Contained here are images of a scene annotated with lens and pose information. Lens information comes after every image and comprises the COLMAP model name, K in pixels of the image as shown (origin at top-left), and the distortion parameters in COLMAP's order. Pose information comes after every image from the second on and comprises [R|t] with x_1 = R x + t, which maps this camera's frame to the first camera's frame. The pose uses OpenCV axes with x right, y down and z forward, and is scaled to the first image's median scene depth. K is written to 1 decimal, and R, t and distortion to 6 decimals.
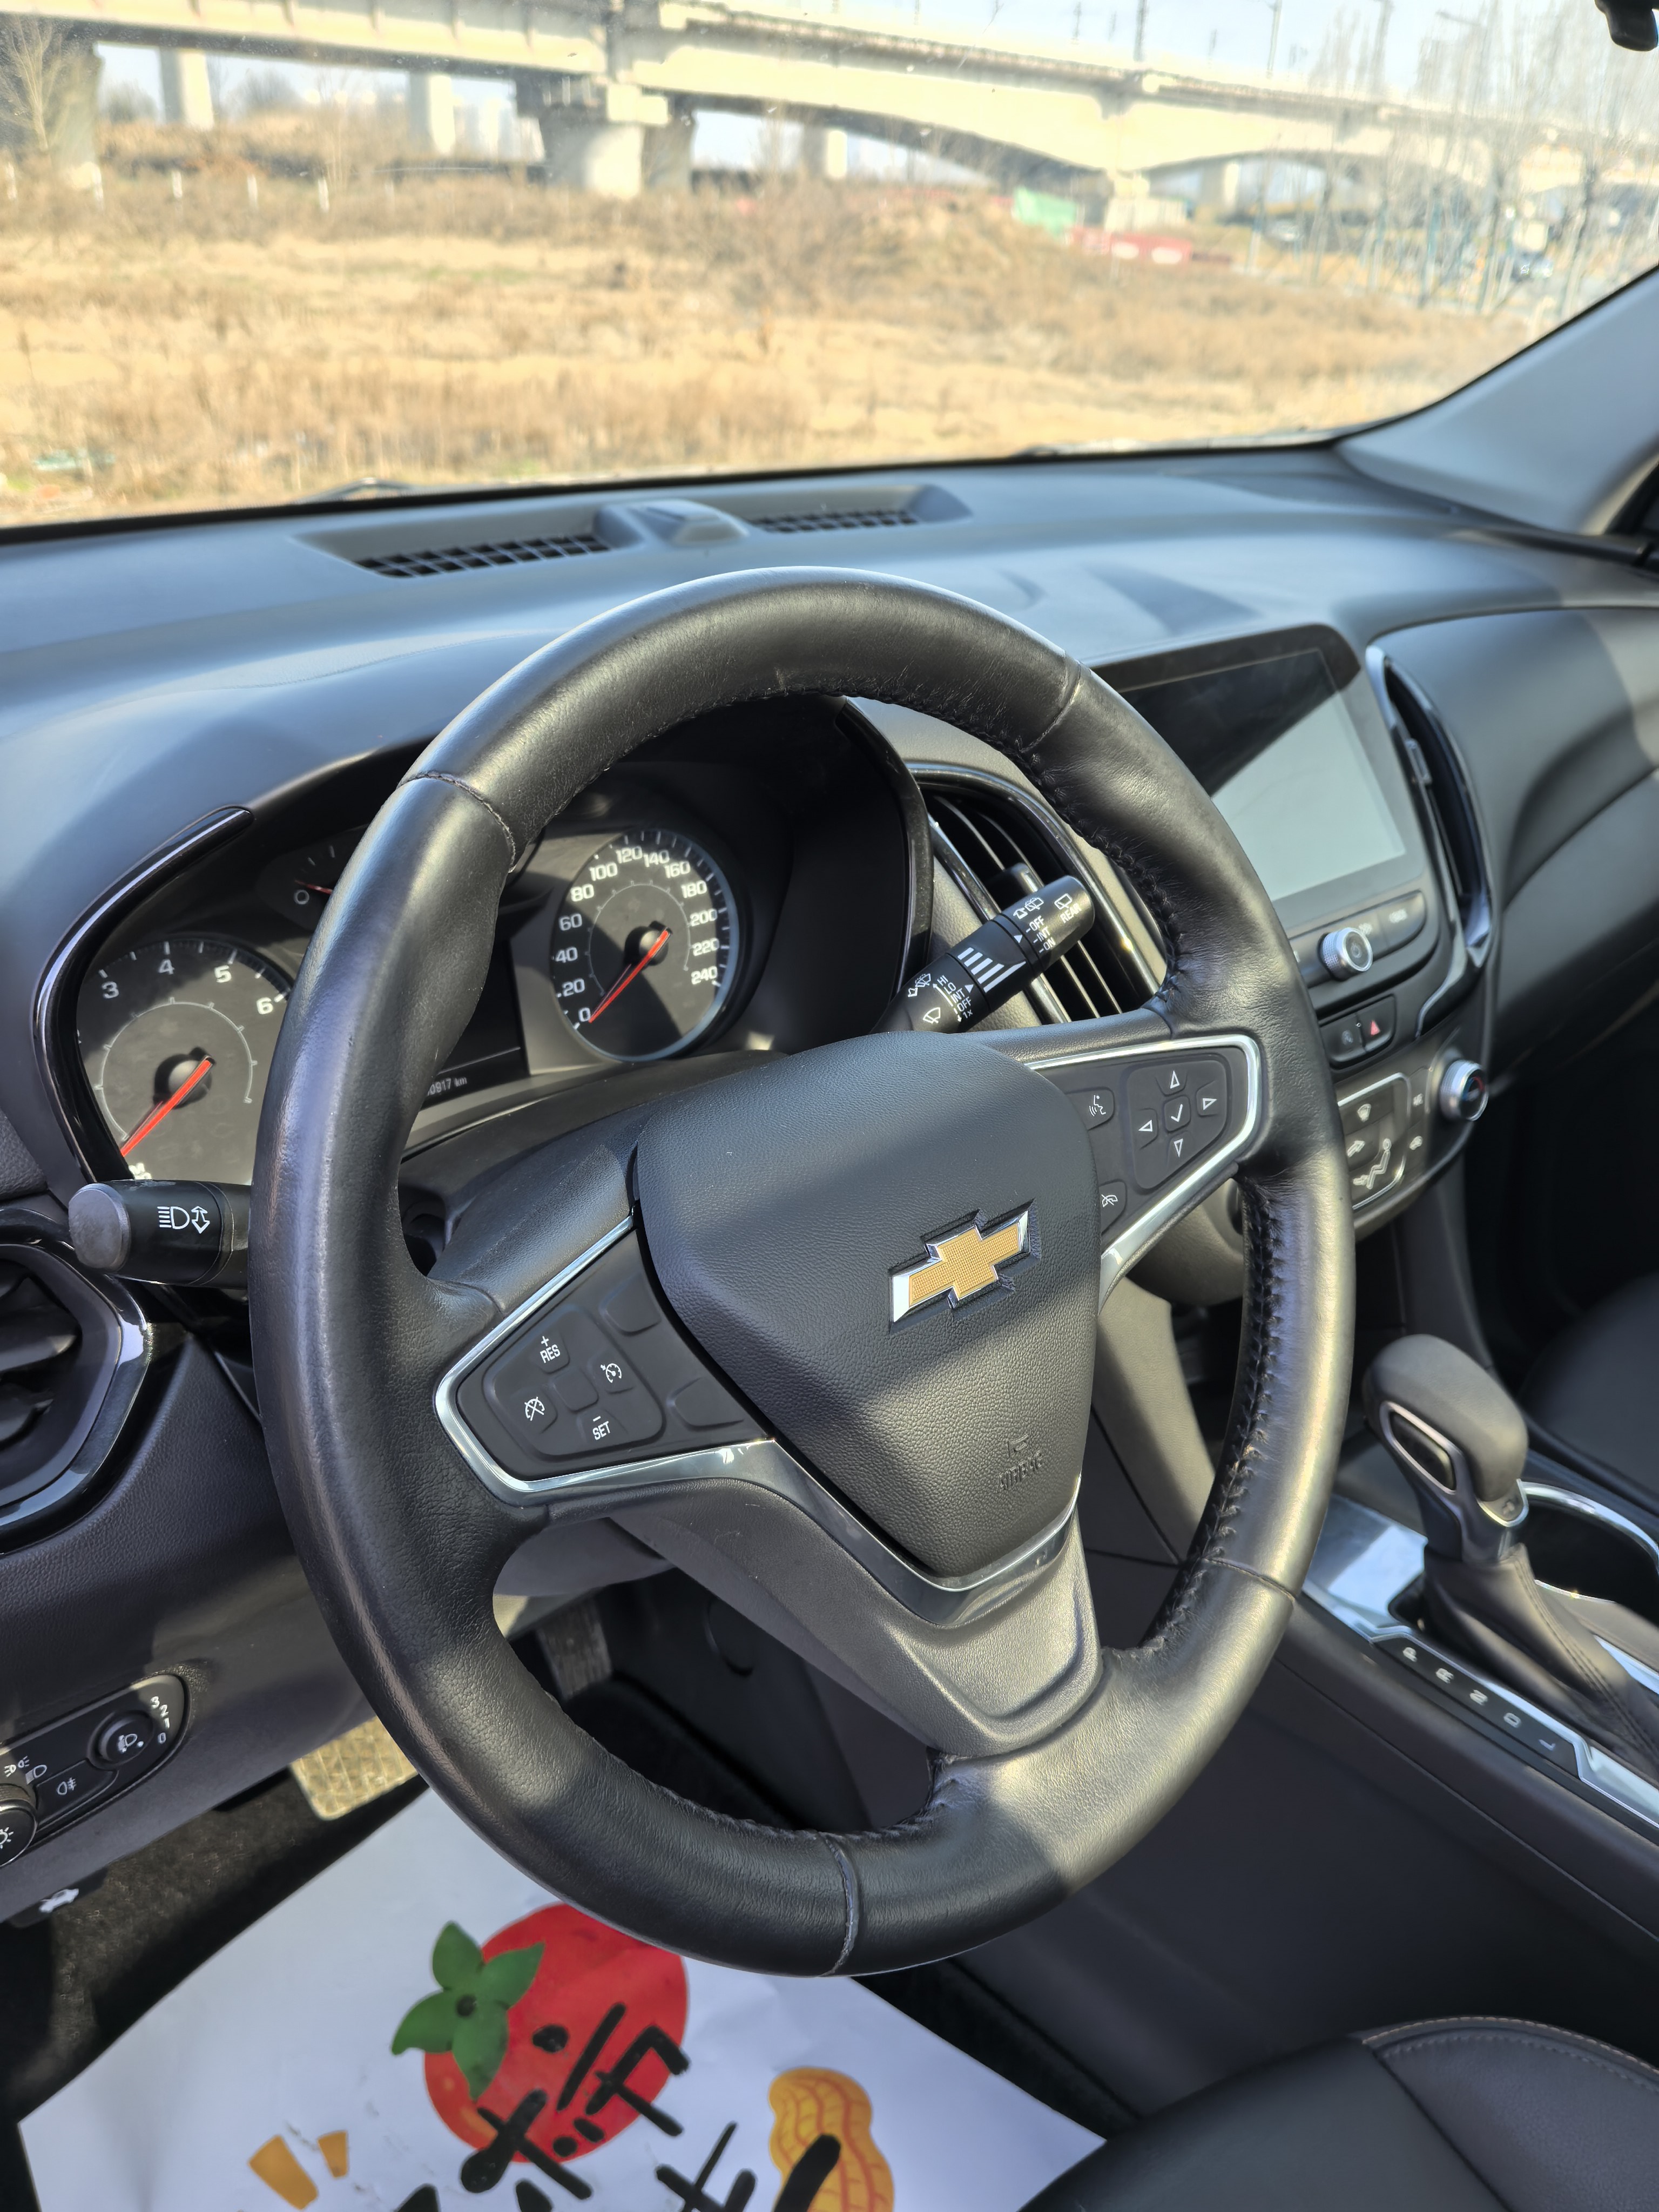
lens RADIAL K [[1767.4, 0, 816.0], [0, 1767.4, 1124.3], [0, 0, 1]] dist [0.053232, -0.061058]
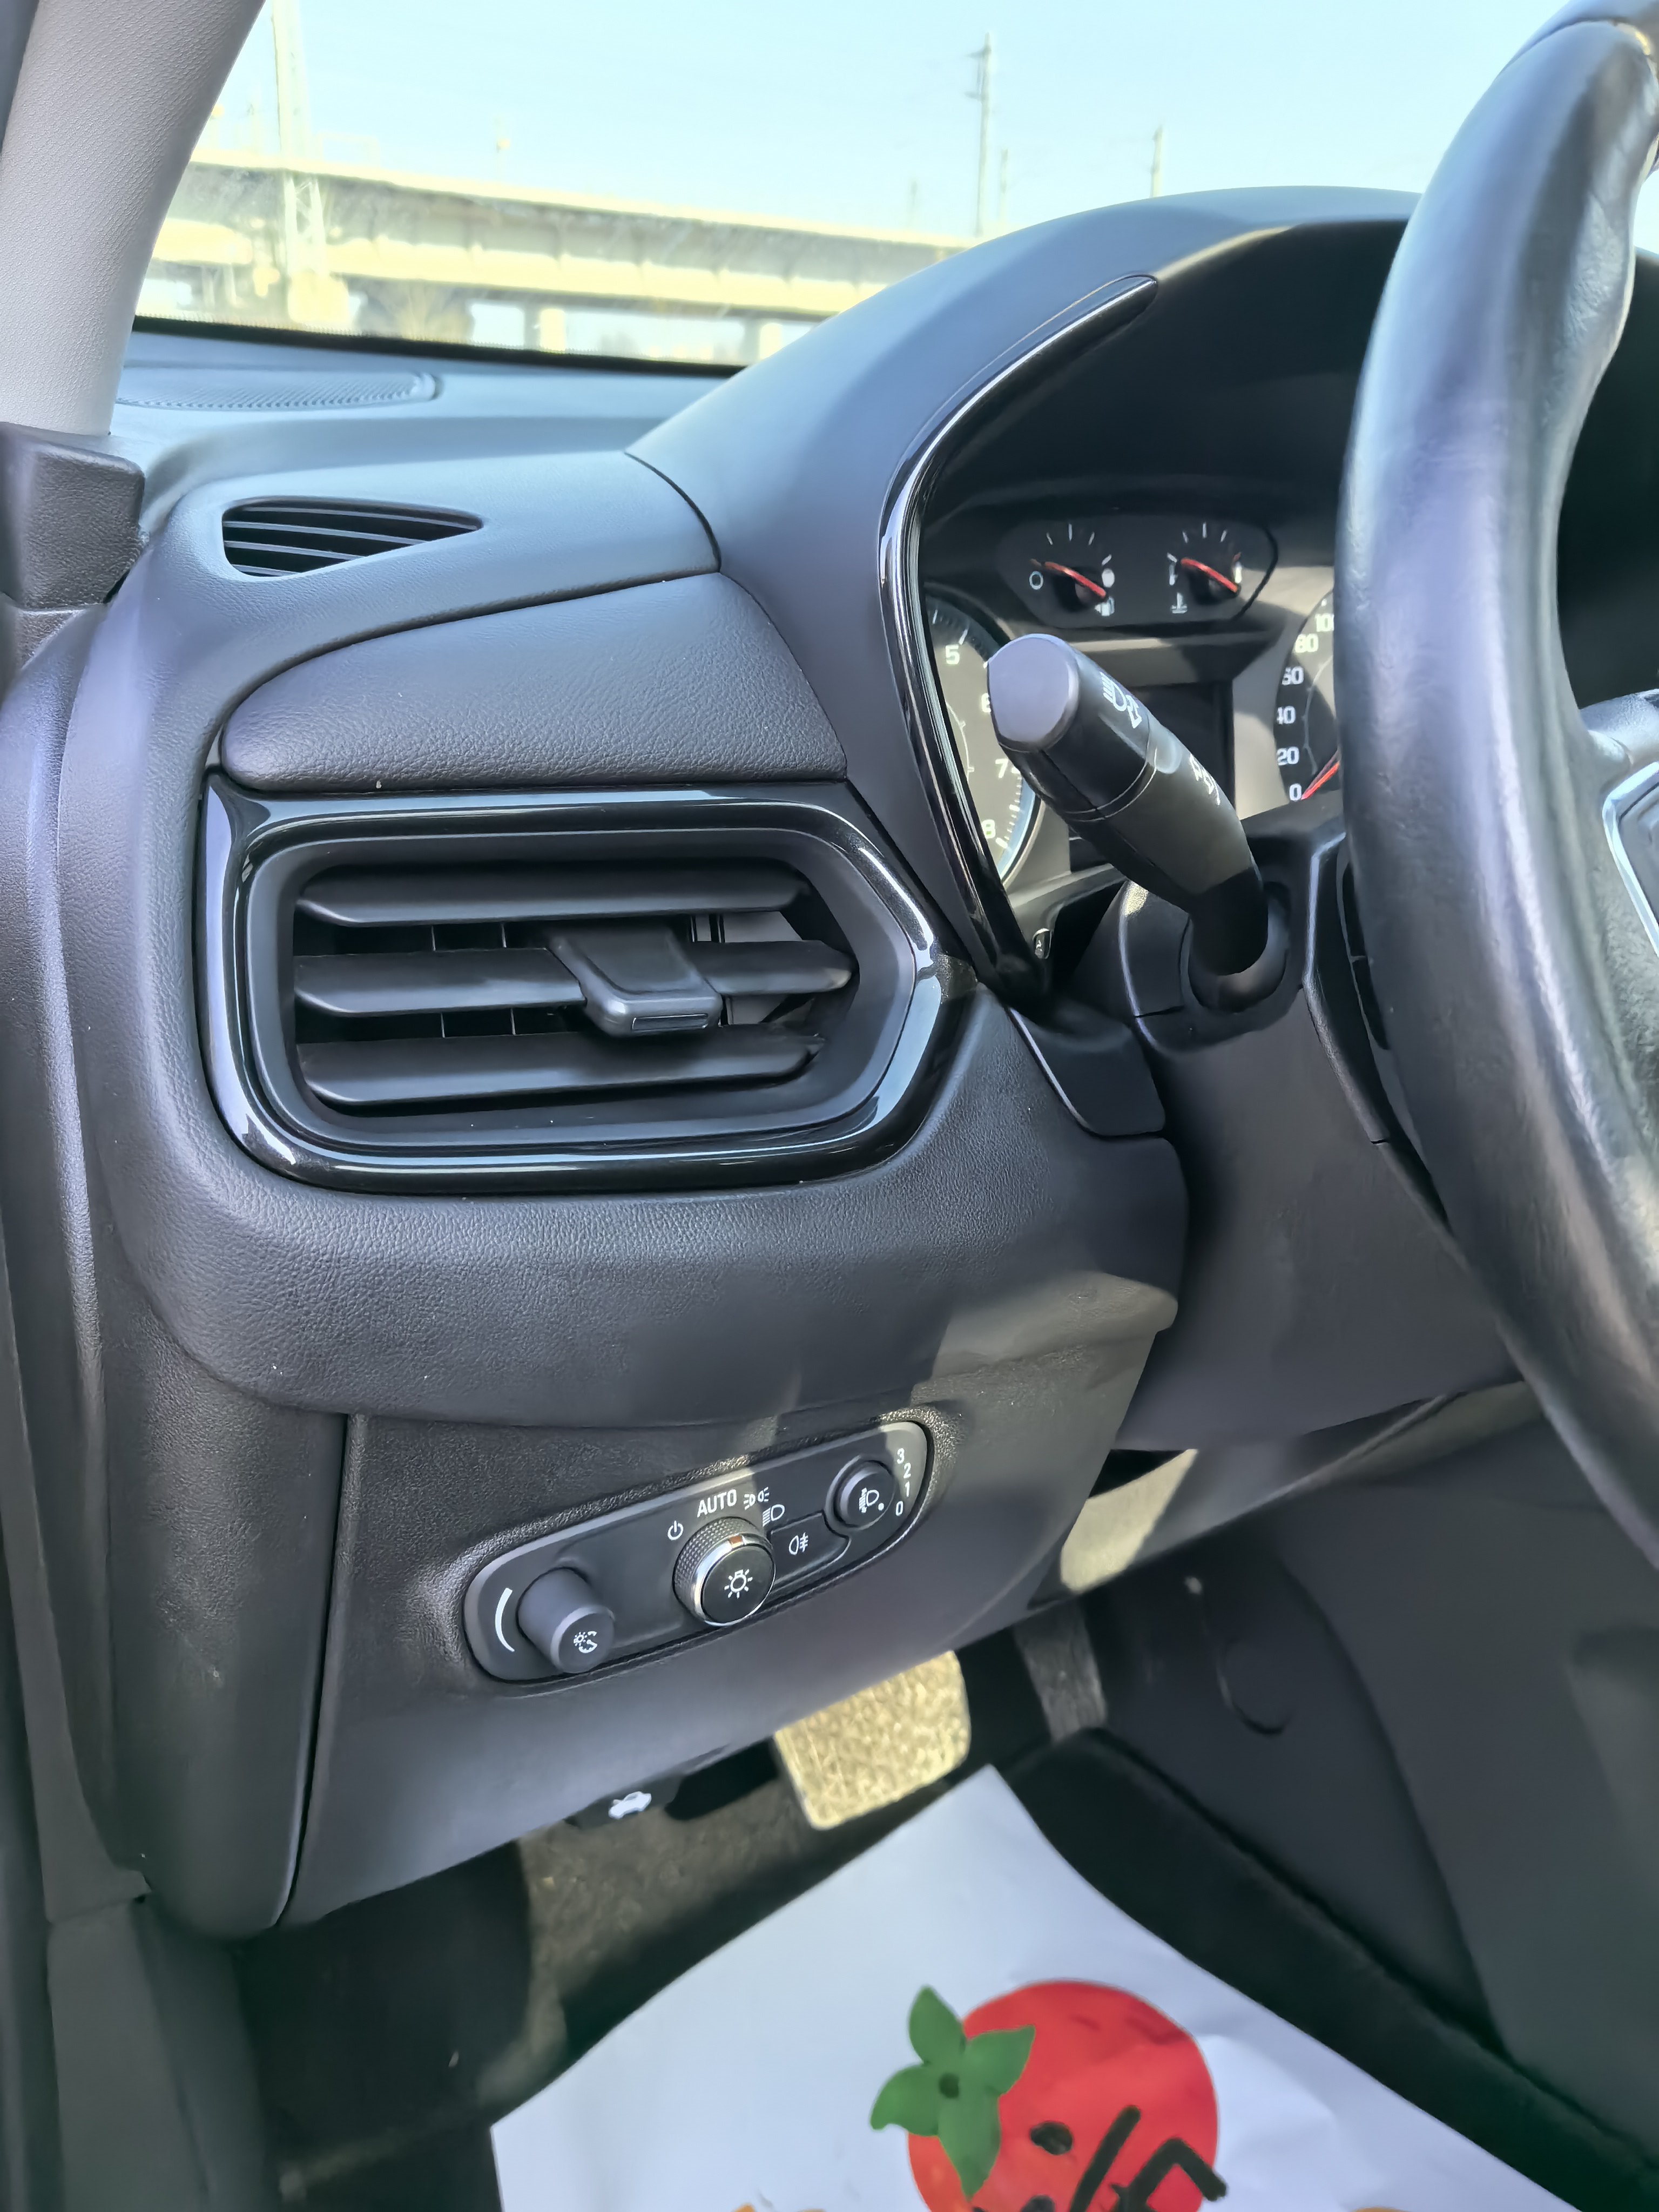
lens RADIAL K [[1767.4, 0, 816.0], [0, 1767.4, 1124.3], [0, 0, 1]] dist [0.053232, -0.061058]
pose [[0.987722, 0.041778, -0.150530, -0.163927], [-0.058234, 0.992593, -0.106625, 0.146522], [0.144961, 0.114082, 0.982839, 0.113336]]
